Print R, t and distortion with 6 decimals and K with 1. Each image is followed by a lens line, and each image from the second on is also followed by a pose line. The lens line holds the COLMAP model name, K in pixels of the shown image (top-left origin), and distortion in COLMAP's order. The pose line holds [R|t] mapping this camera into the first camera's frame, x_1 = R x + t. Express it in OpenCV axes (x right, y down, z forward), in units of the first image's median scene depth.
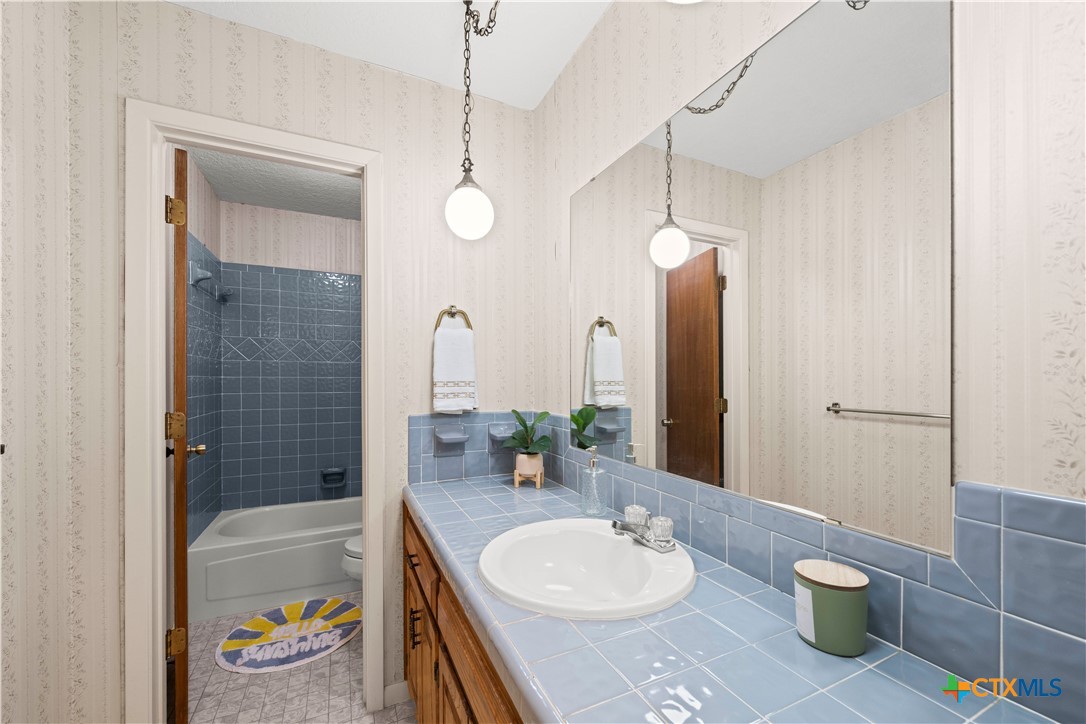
lens RADIAL K [[433.7, 0, 542.3], [0, 433.7, 373.0], [0, 0, 1]] dist [-0.000544, -0.000320]
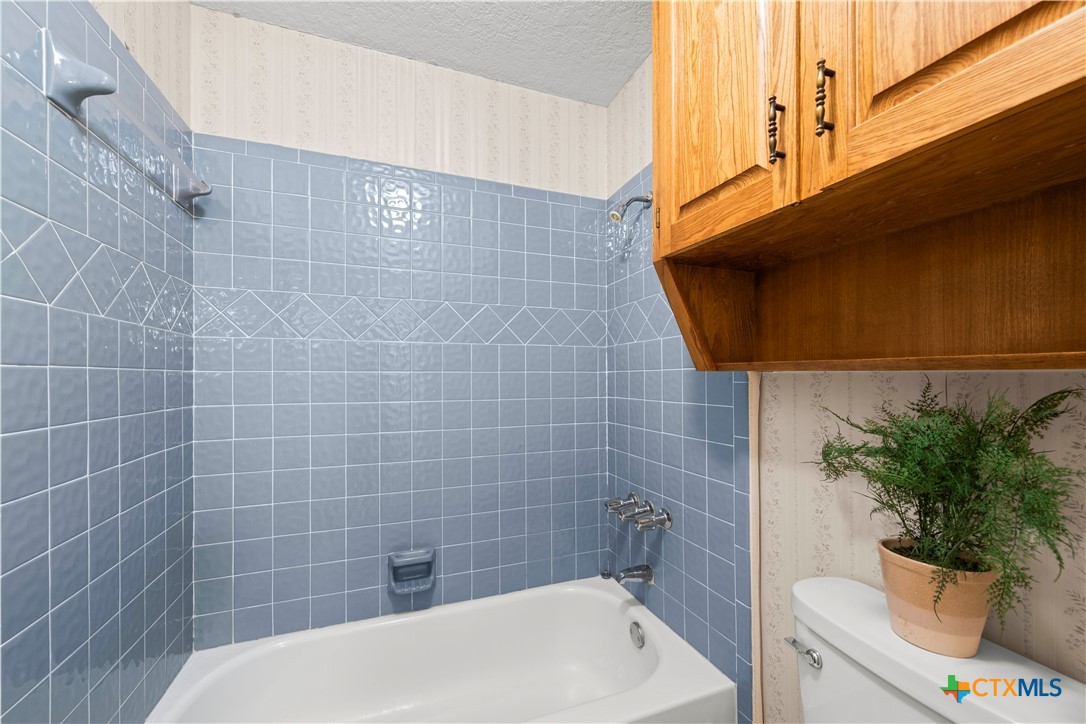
lens RADIAL K [[433.7, 0, 543.7], [0, 433.7, 368.1], [0, 0, 1]] dist [-0.000544, -0.000320]
pose [[0.993268, -0.003440, -0.115786, -0.279548], [0.002756, 0.999978, -0.006060, 0.008796], [0.115805, 0.005700, 0.993256, 0.532828]]
